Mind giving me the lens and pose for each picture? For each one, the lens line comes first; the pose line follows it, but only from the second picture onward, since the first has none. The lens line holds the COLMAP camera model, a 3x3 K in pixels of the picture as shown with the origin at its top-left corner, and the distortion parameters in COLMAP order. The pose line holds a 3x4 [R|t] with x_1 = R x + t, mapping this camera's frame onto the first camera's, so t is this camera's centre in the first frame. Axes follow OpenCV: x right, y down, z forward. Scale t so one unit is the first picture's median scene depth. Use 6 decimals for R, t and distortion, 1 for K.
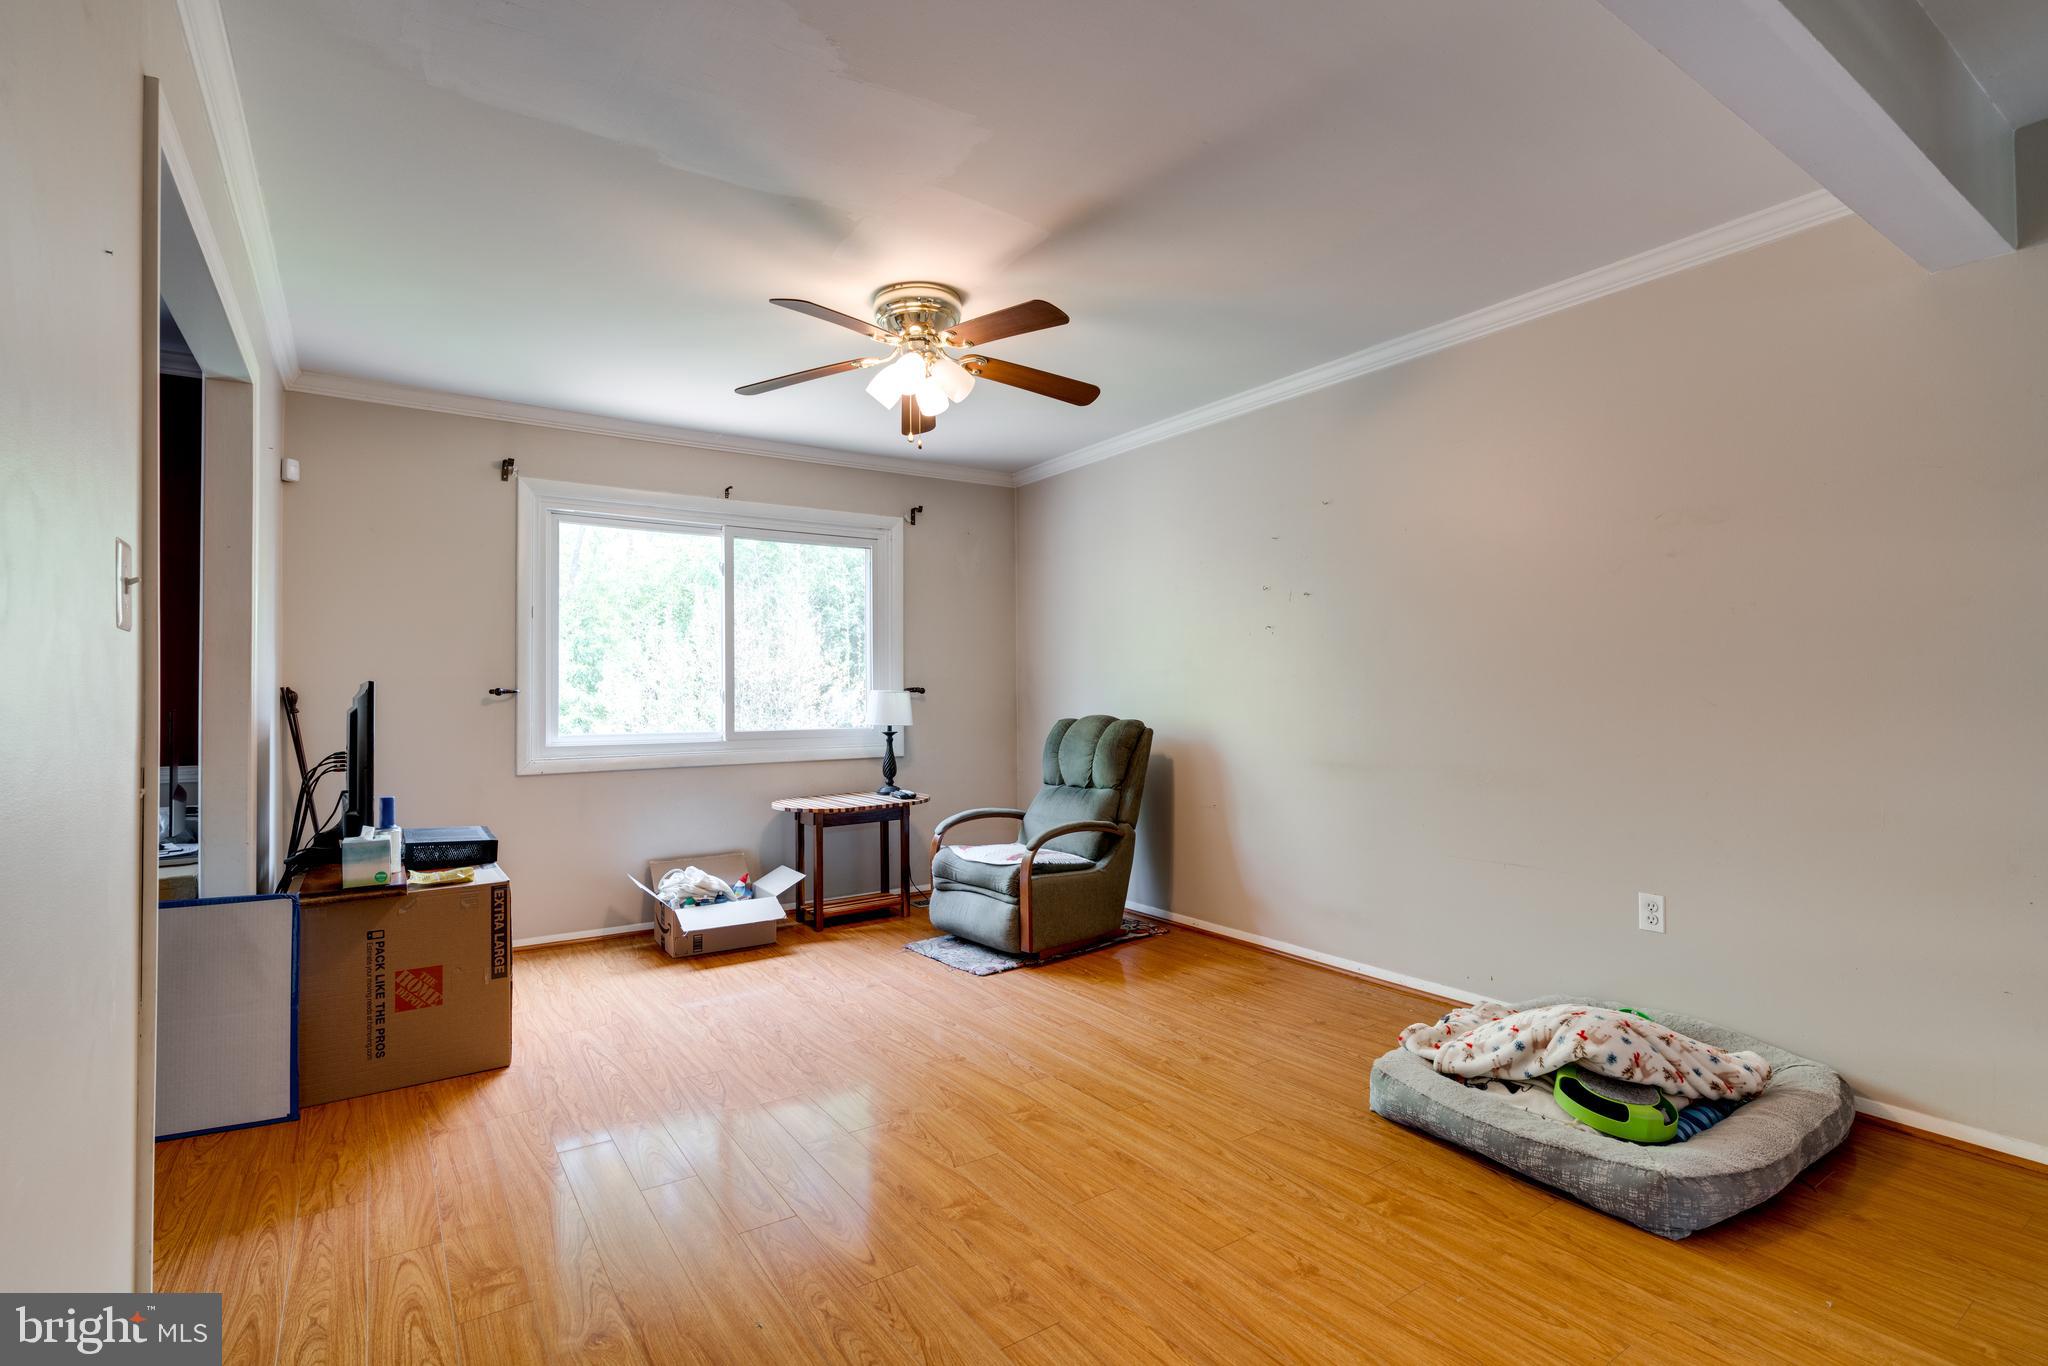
lens RADIAL K [[963.9, 0, 1021.0], [0, 963.9, 666.2], [0, 0, 1]] dist [-0.005246, 0.002459]
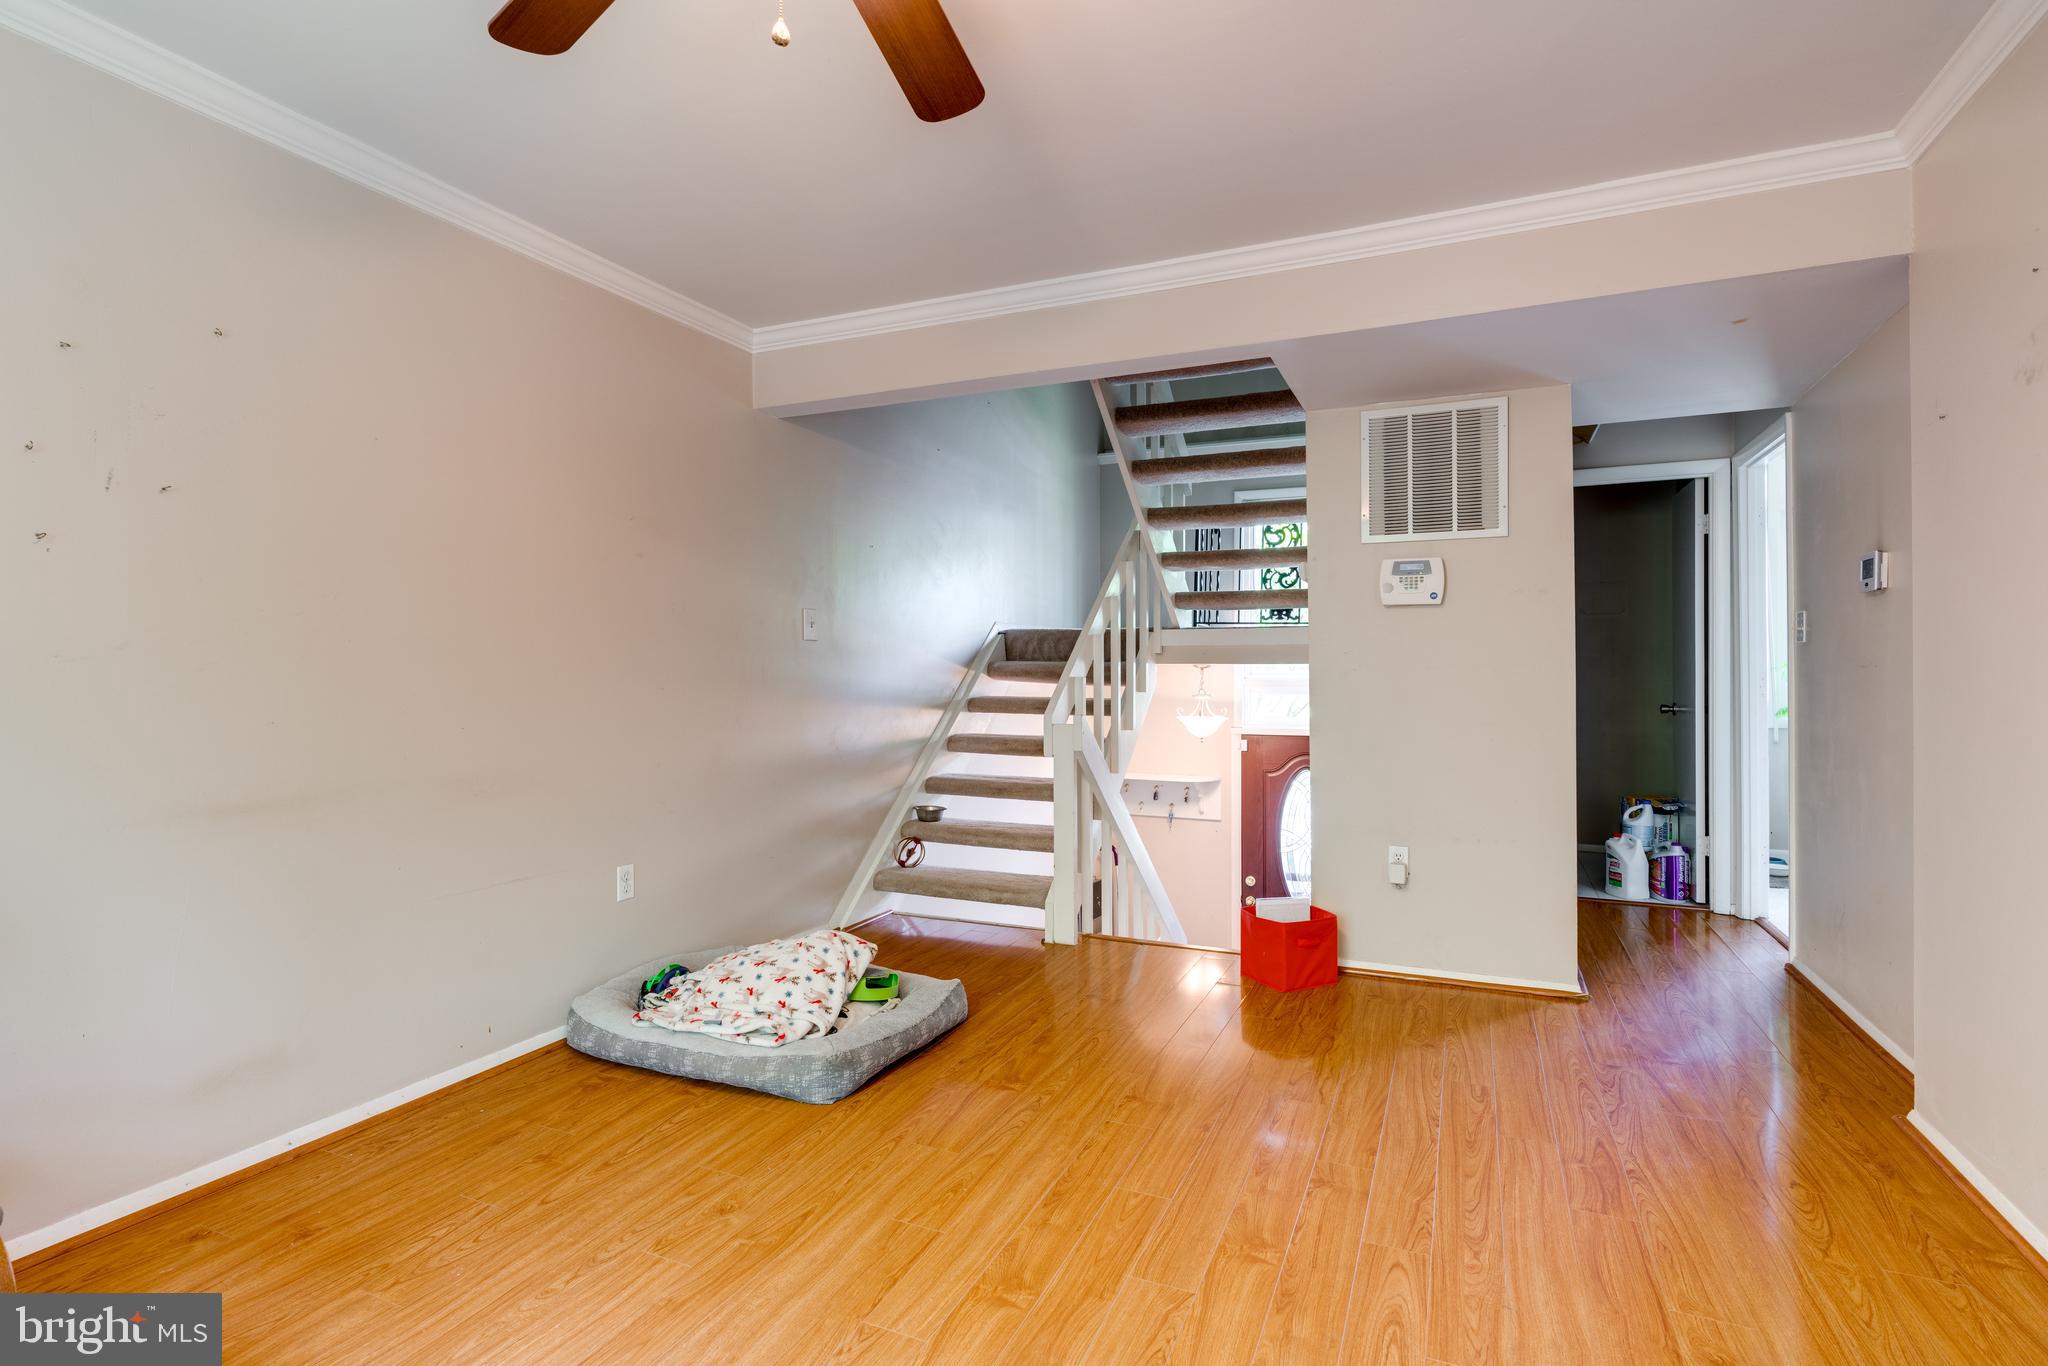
lens RADIAL K [[963.9, 0, 1028.4], [0, 963.9, 675.6], [0, 0, 1]] dist [-0.005246, 0.002459]
pose [[-0.518011, 0.009382, 0.855323, -0.402569], [-0.015525, 0.999672, -0.020368, 0.029268], [-0.855233, -0.023830, -0.517695, 0.930275]]
